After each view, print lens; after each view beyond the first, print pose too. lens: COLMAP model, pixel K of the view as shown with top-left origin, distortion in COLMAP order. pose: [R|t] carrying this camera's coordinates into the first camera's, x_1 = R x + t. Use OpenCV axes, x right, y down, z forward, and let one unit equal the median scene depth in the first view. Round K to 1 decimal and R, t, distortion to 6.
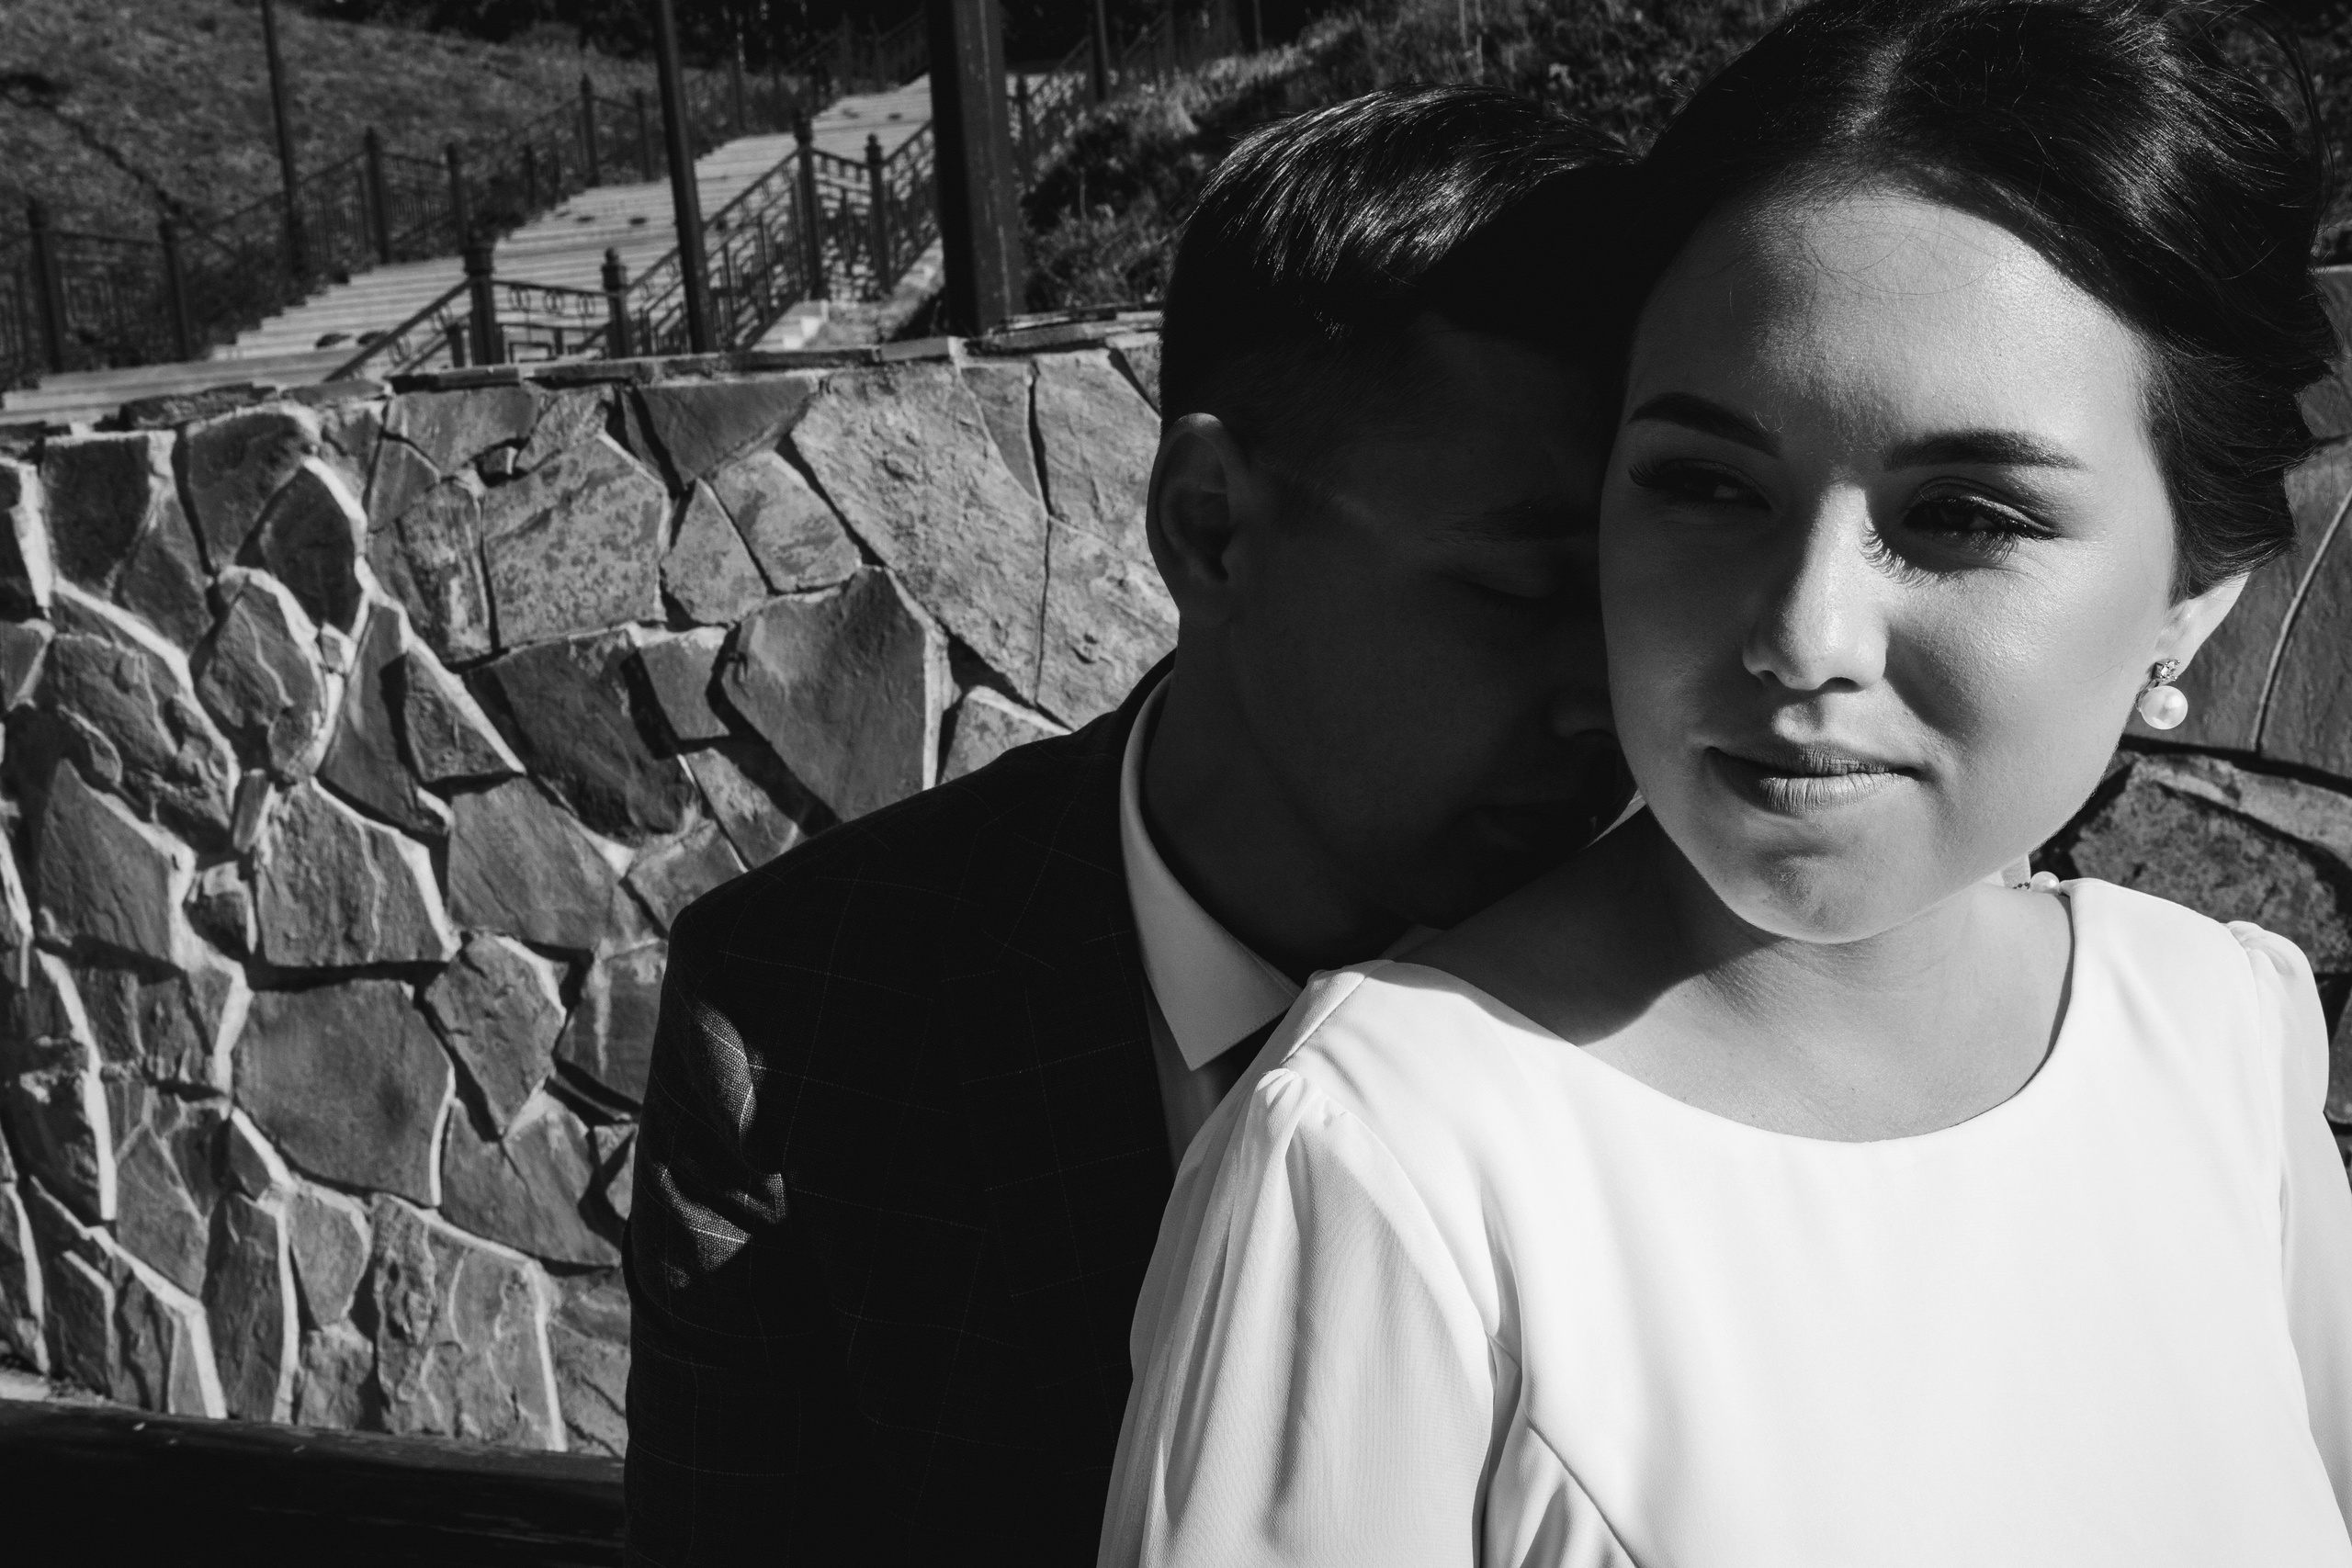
lens RADIAL K [[2336.6, 0, 1172.2], [0, 2336.6, 713.3], [0, 0, 1]] dist [-0.030467, 0.000000]
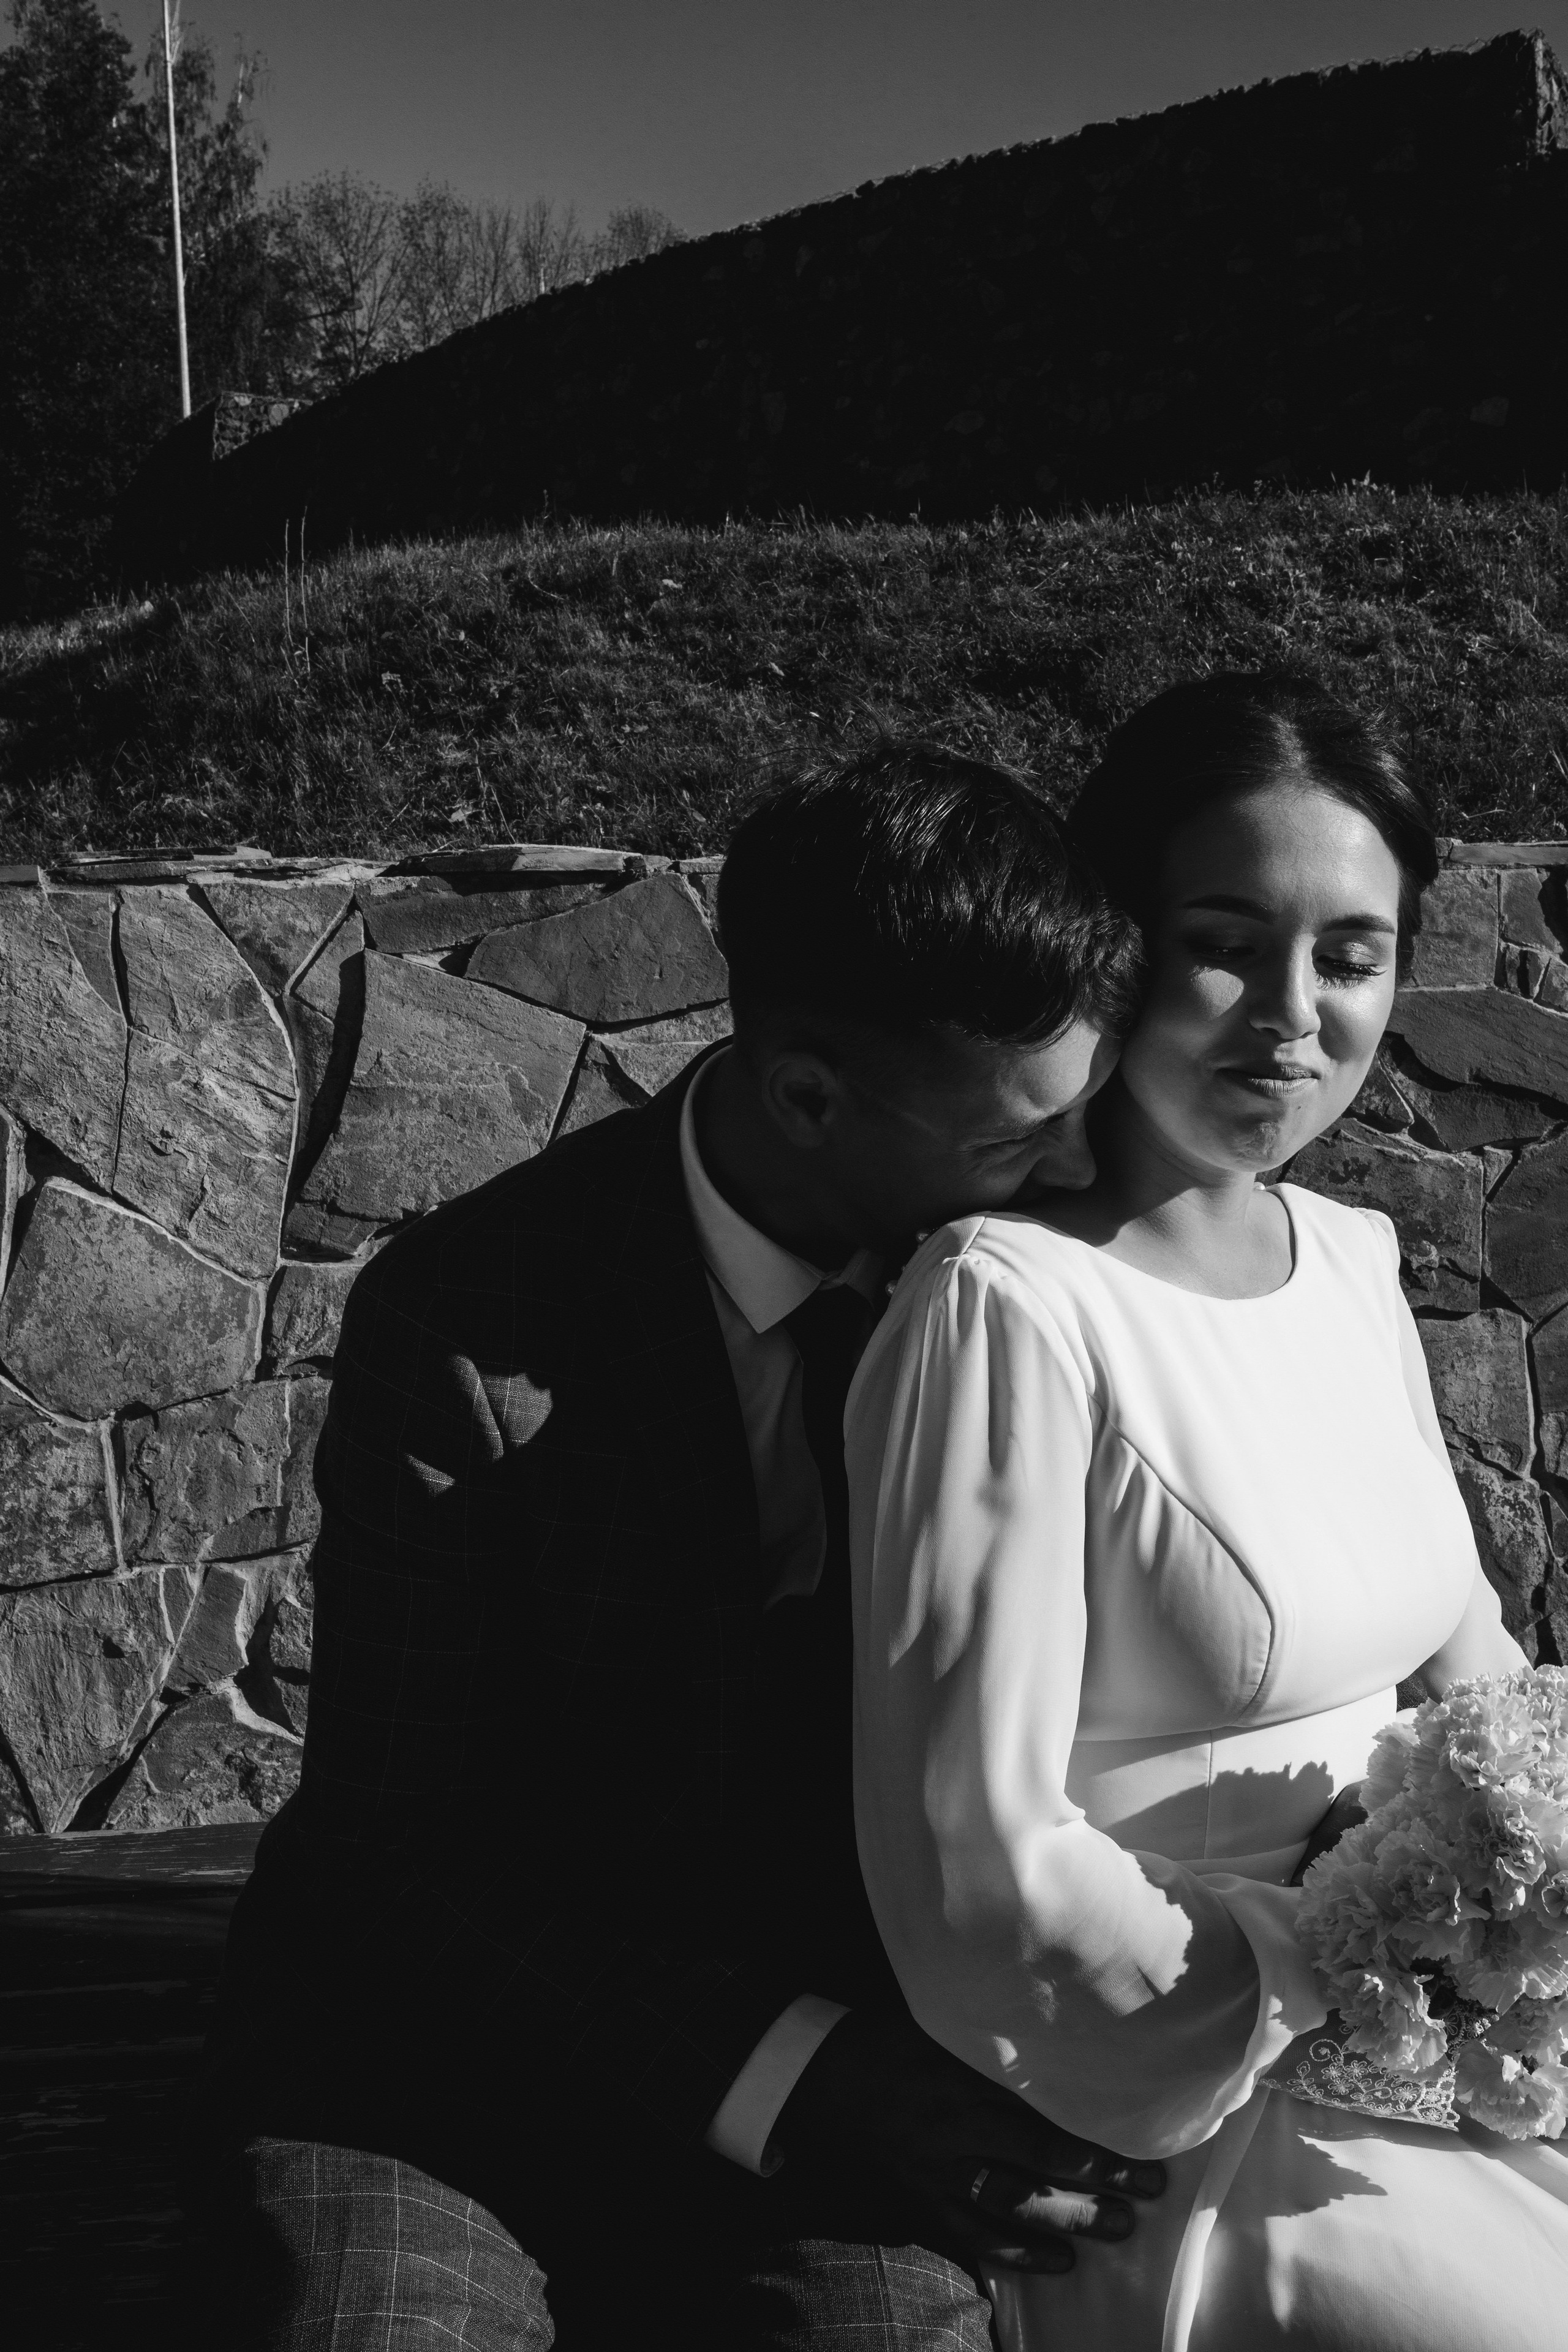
lens RADIAL K [[2336.8, 0, 784.4], [0, 2336.8, 1180.1], [0, 0, 1]] dist [-0.030467, 0.000000]
pose [[0.905316, 0.012267, 0.424560, -0.245660], [0.011159, 0.998551, -0.052647, 0.054303], [-0.424591, 0.052400, 0.903868, -0.163495]]
